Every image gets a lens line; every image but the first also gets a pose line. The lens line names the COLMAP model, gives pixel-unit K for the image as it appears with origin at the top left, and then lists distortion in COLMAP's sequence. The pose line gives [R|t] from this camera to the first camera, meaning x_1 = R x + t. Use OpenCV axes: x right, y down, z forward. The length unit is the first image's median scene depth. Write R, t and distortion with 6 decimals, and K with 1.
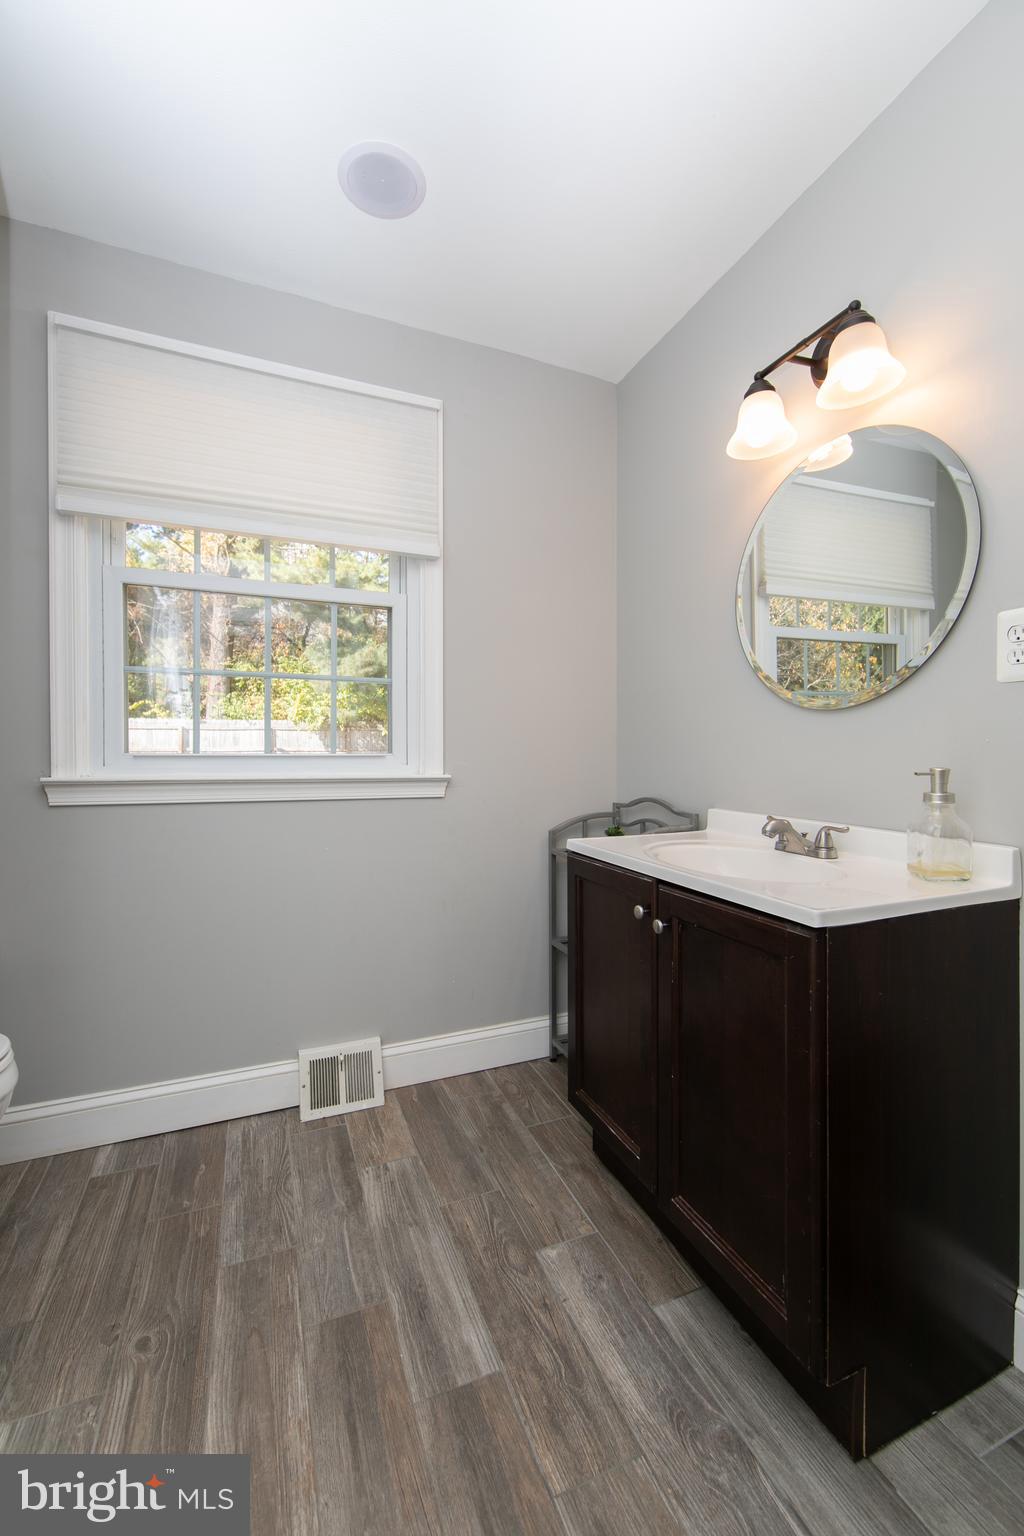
lens RADIAL K [[605.4, 0, 502.4], [0, 605.4, 755.2], [0, 0, 1]] dist [-0.004117, -0.000674]
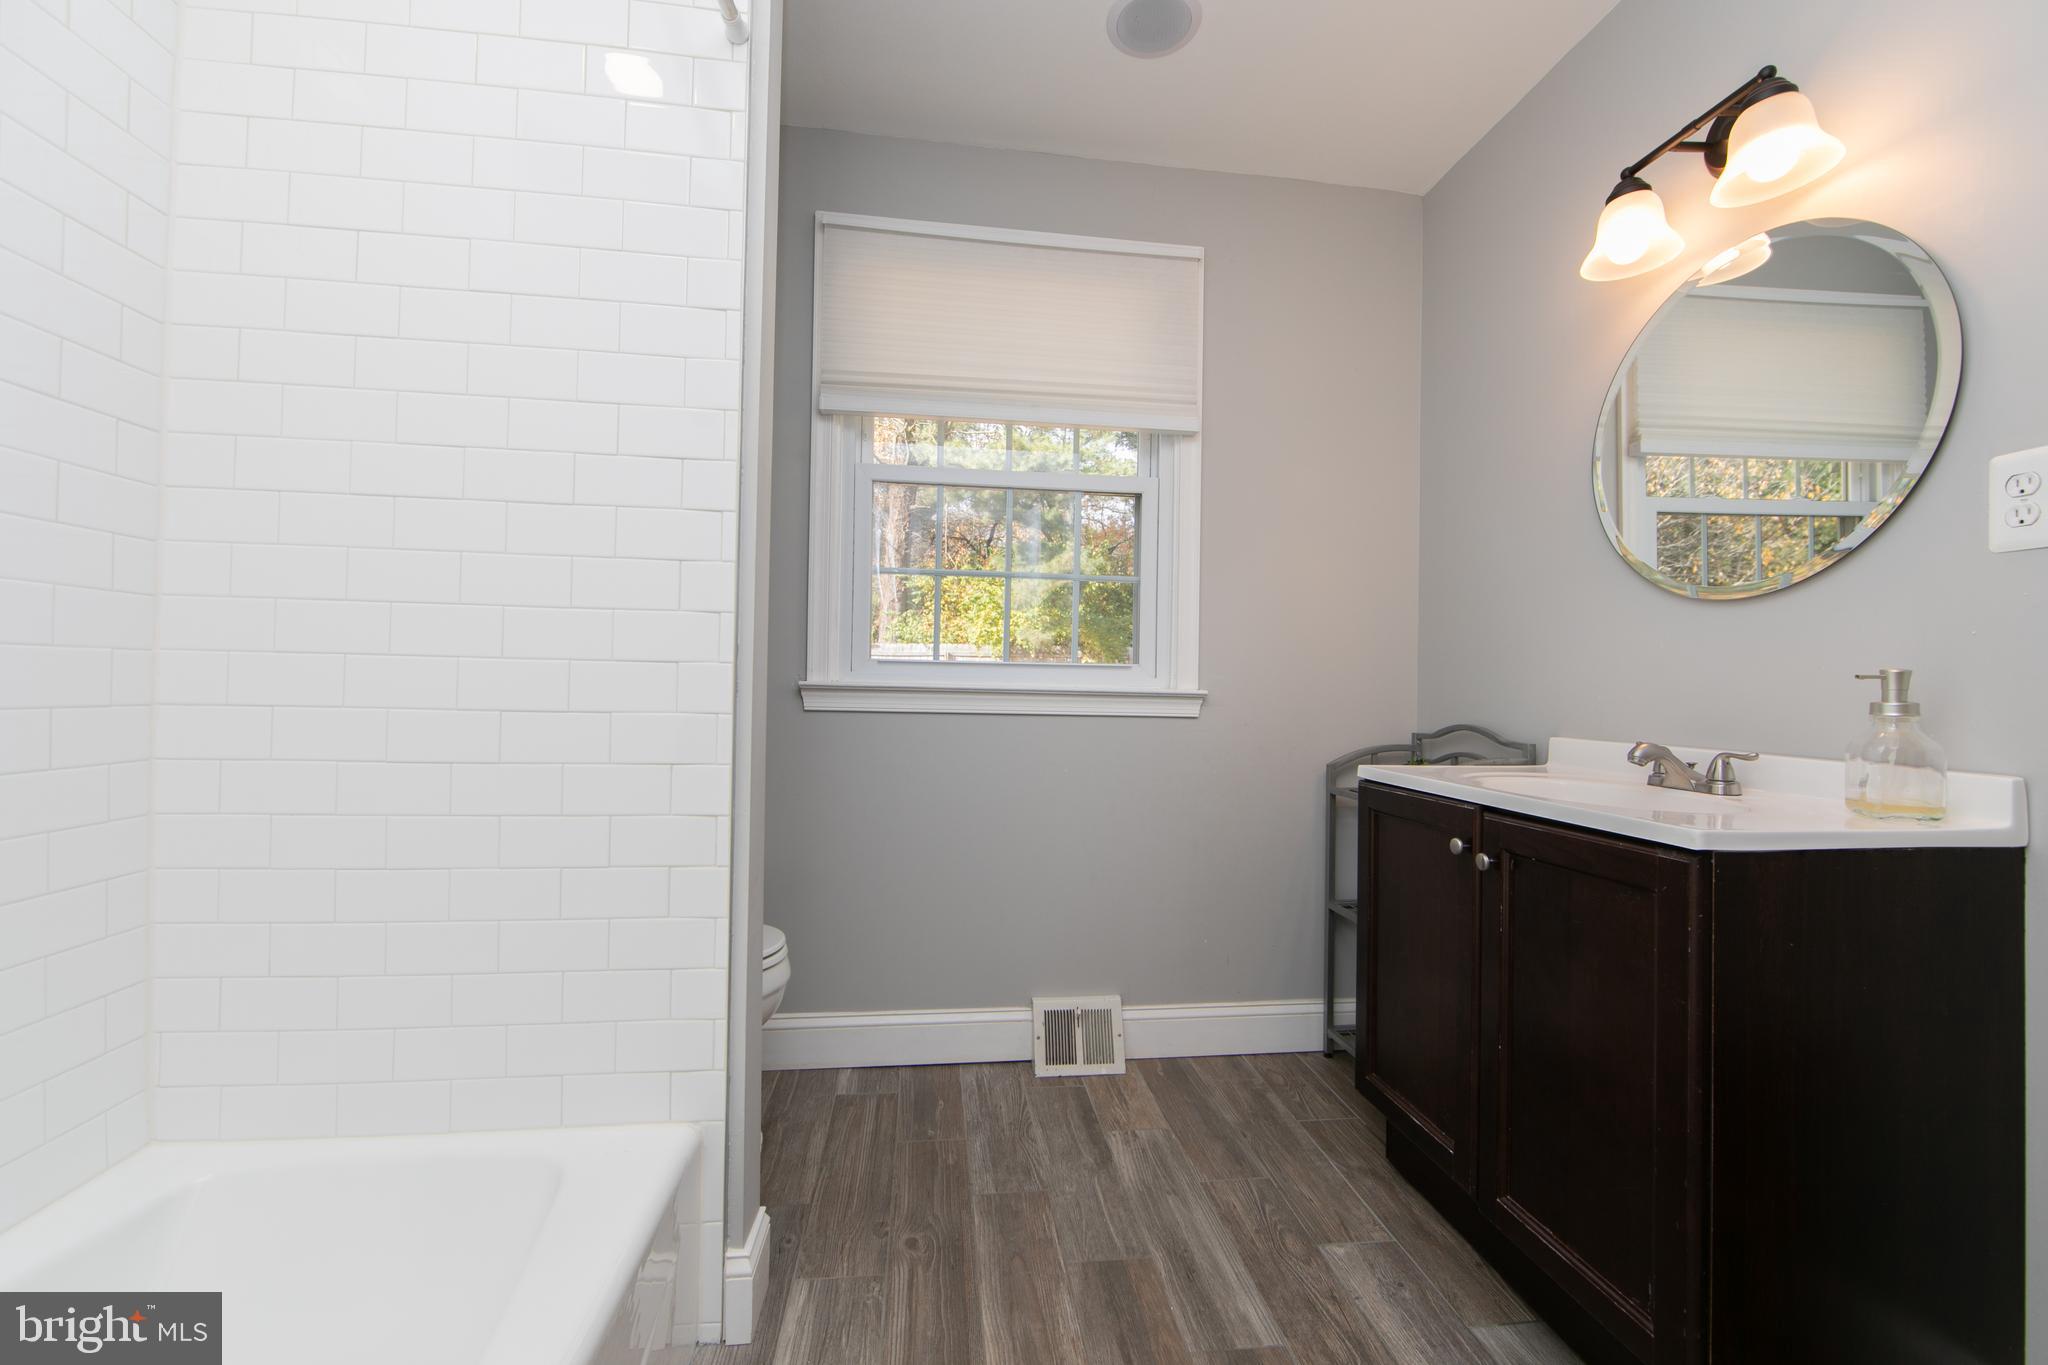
lens RADIAL K [[807.1, 0, 1040.3], [0, 807.1, 694.0], [0, 0, 1]] dist [-0.004117, -0.000674]
pose [[0.972886, 0.008352, -0.231134, -0.067548], [-0.008716, 0.999962, -0.000552, 0.052181], [0.231120, 0.002551, 0.972922, -0.183240]]
